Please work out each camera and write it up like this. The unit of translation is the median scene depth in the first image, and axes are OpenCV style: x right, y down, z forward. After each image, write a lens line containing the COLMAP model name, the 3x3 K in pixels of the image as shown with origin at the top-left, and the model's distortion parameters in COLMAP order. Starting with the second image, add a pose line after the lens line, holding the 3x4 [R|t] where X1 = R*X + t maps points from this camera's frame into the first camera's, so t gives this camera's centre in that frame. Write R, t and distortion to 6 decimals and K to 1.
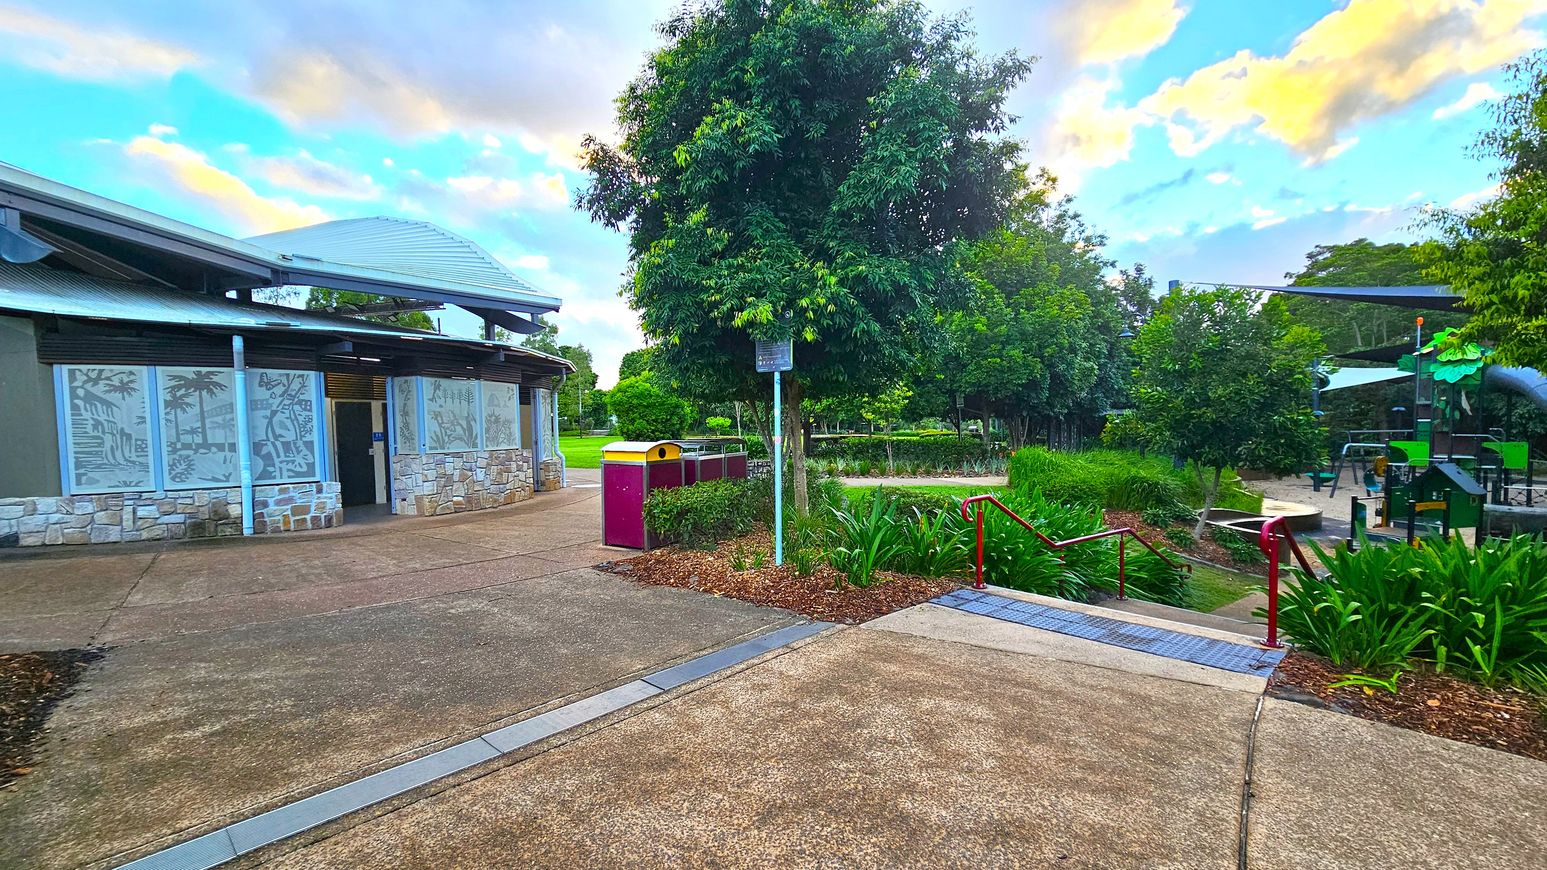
lens RADIAL K [[626.3, 0, 774.4], [0, 626.3, 455.9], [0, 0, 1]] dist [-0.008598, -0.000058]
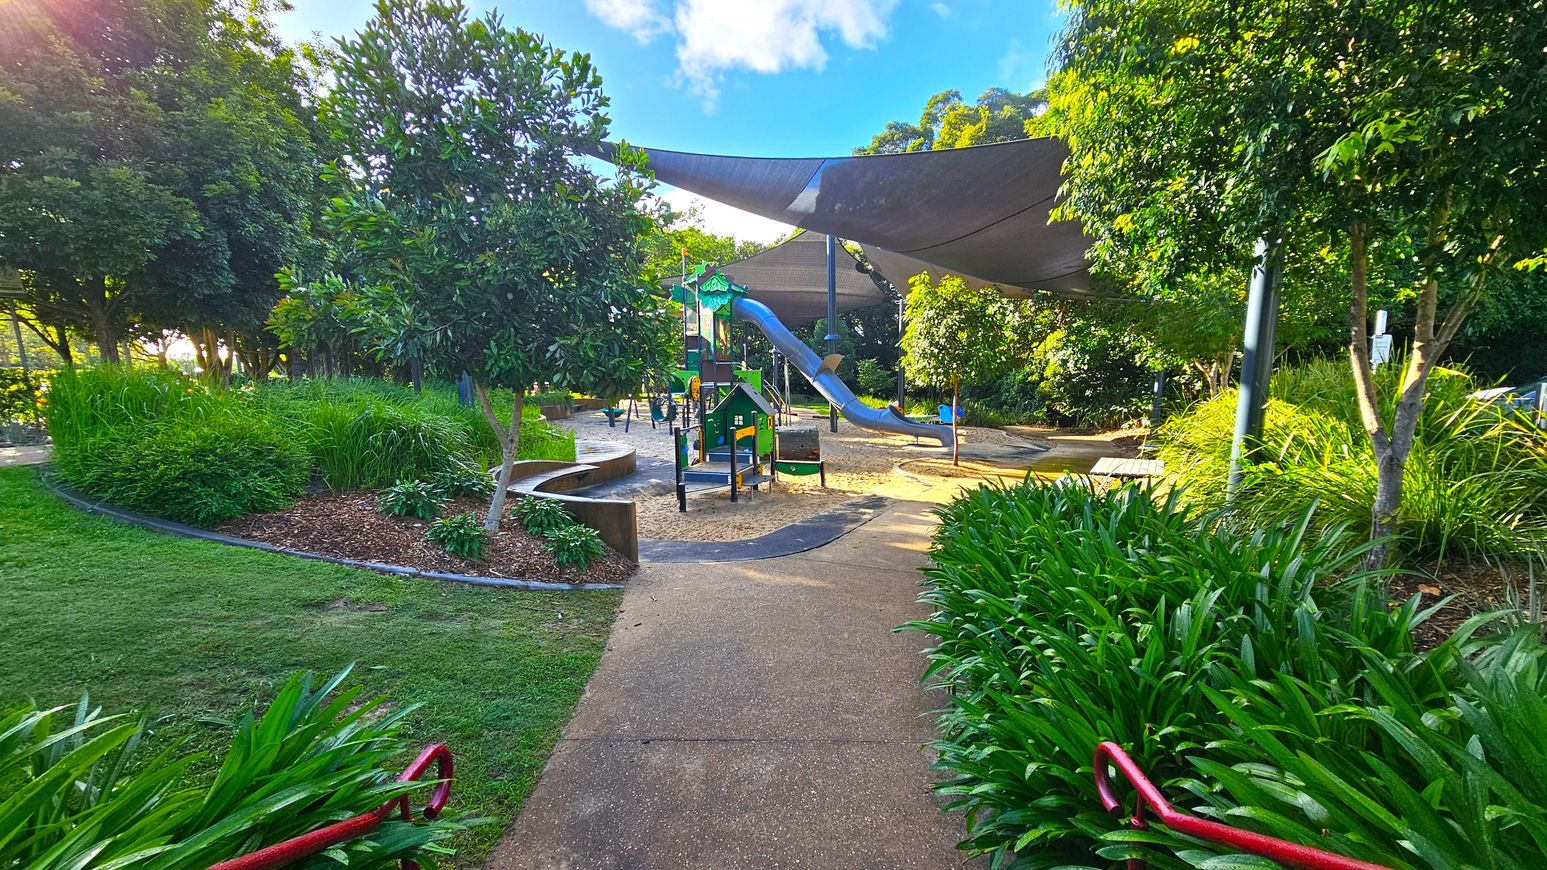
lens RADIAL K [[626.3, 0, 774.4], [0, 626.3, 455.9], [0, 0, 1]] dist [-0.008598, -0.000058]
pose [[0.537344, -0.106237, 0.836645, 0.362339], [0.040453, 0.994139, 0.100255, 0.028470], [-0.842393, -0.020026, 0.538492, 0.507366]]
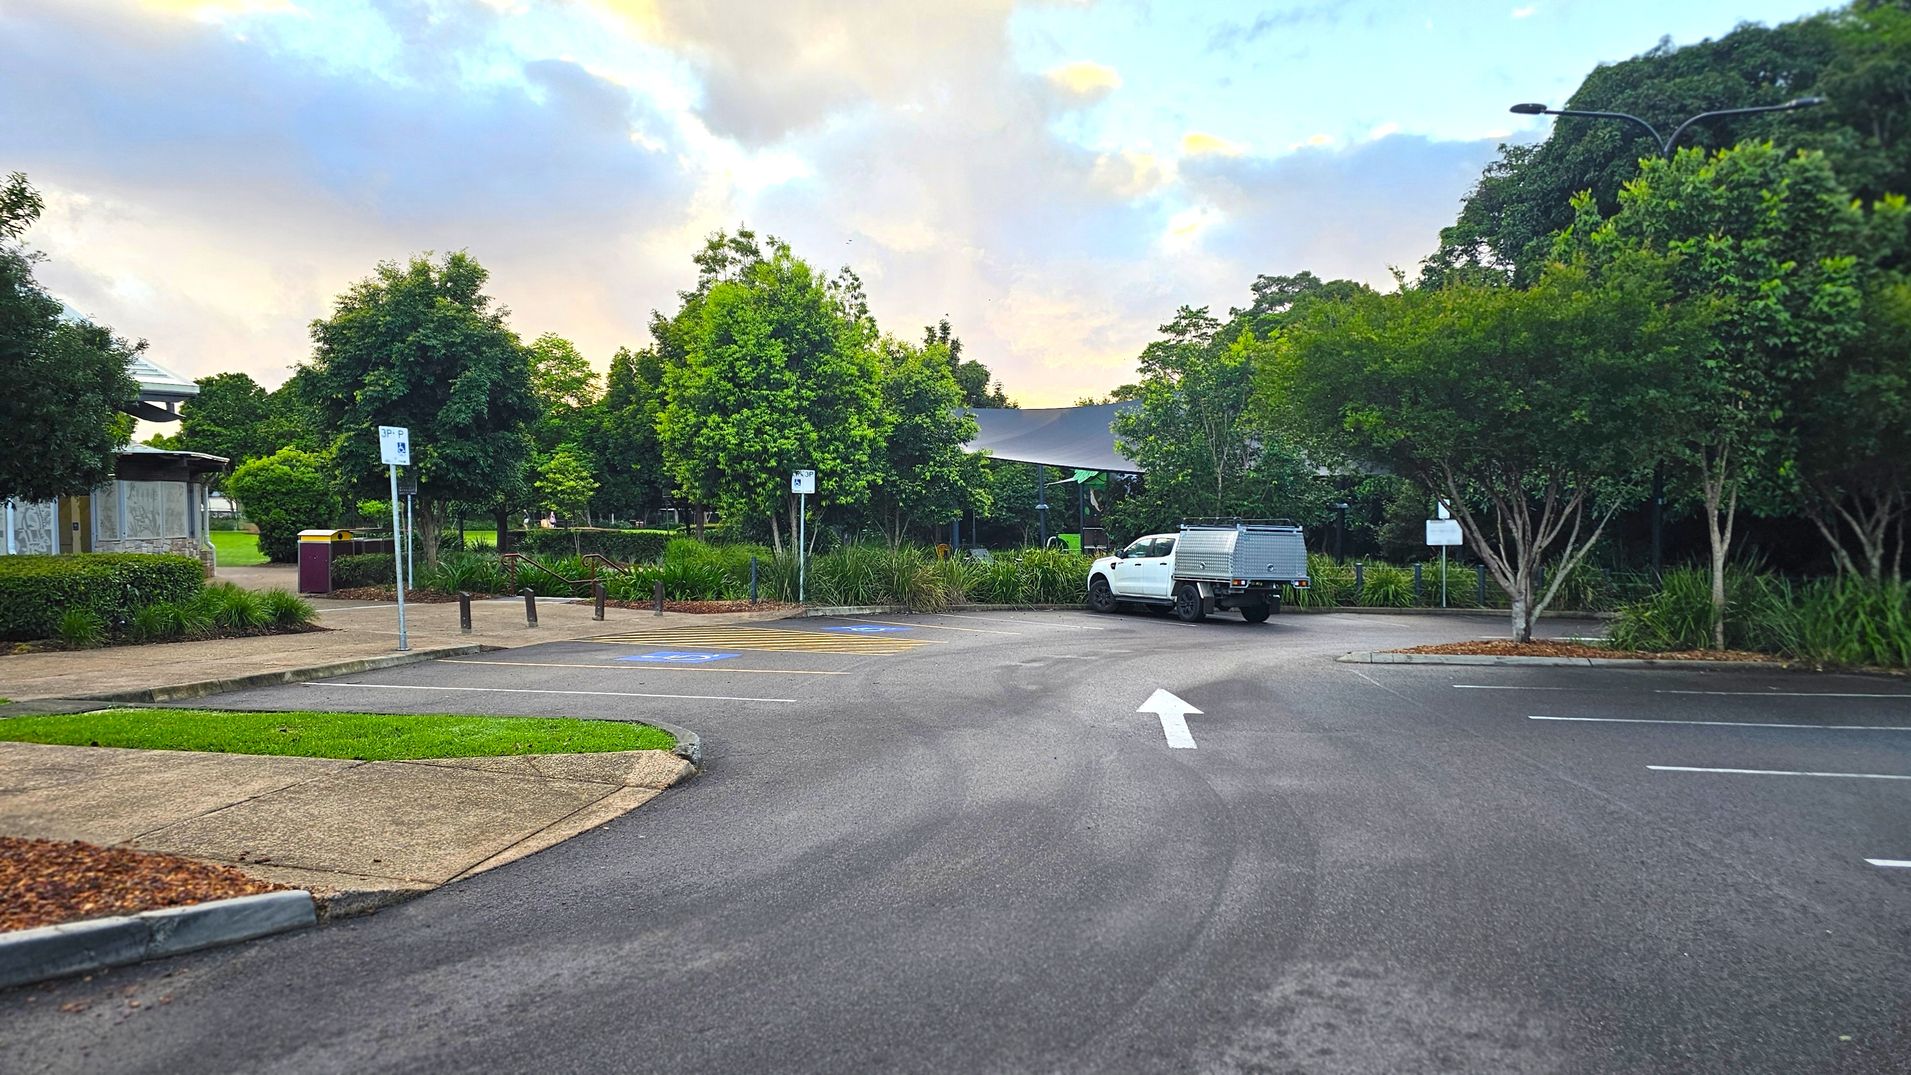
lens RADIAL K [[1230.5, 0, 983.4], [0, 1230.5, 538.6], [0, 0, 1]] dist [-0.002965, -0.001132]
pose [[0.933757, -0.000963, 0.357907, 0.143461], [0.010400, 0.999647, -0.024445, 0.056778], [-0.357757, 0.026548, 0.933437, -1.539884]]
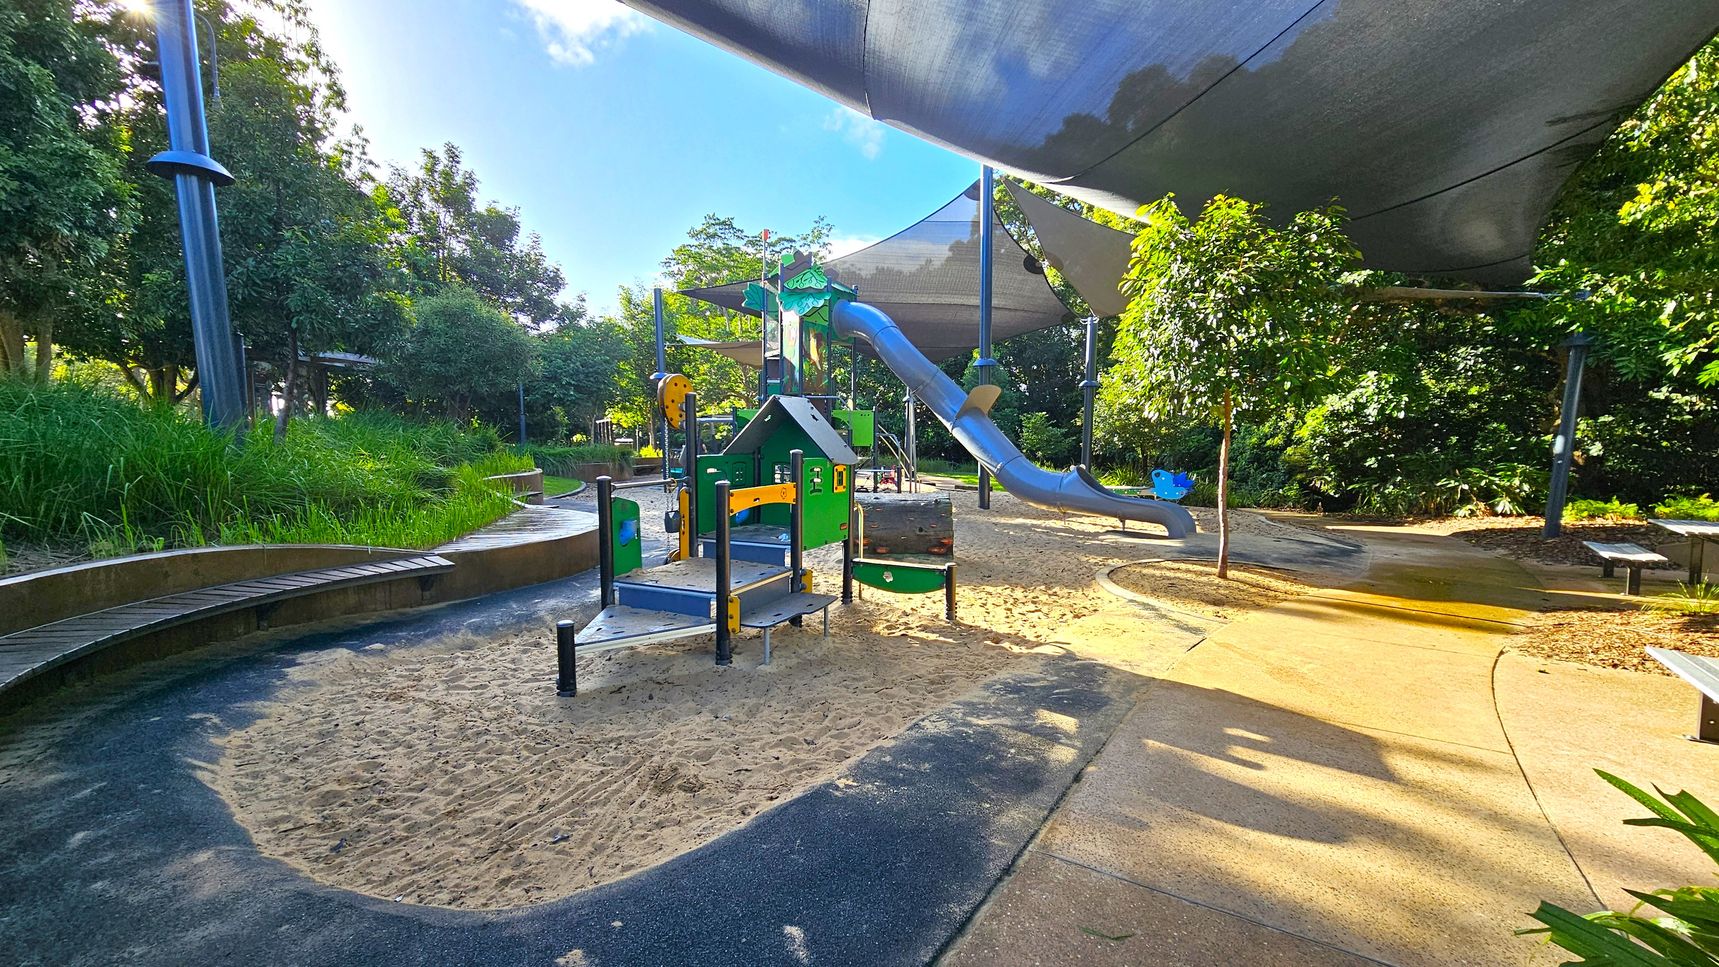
lens RADIAL K [[696.0, 0, 860.5], [0, 696.0, 506.8], [0, 0, 1]] dist [-0.008598, -0.000058]
pose [[0.610537, -0.054101, 0.790138, 0.773593], [0.016950, 0.998328, 0.055258, 0.065829], [-0.791807, -0.020344, 0.610433, 0.710556]]
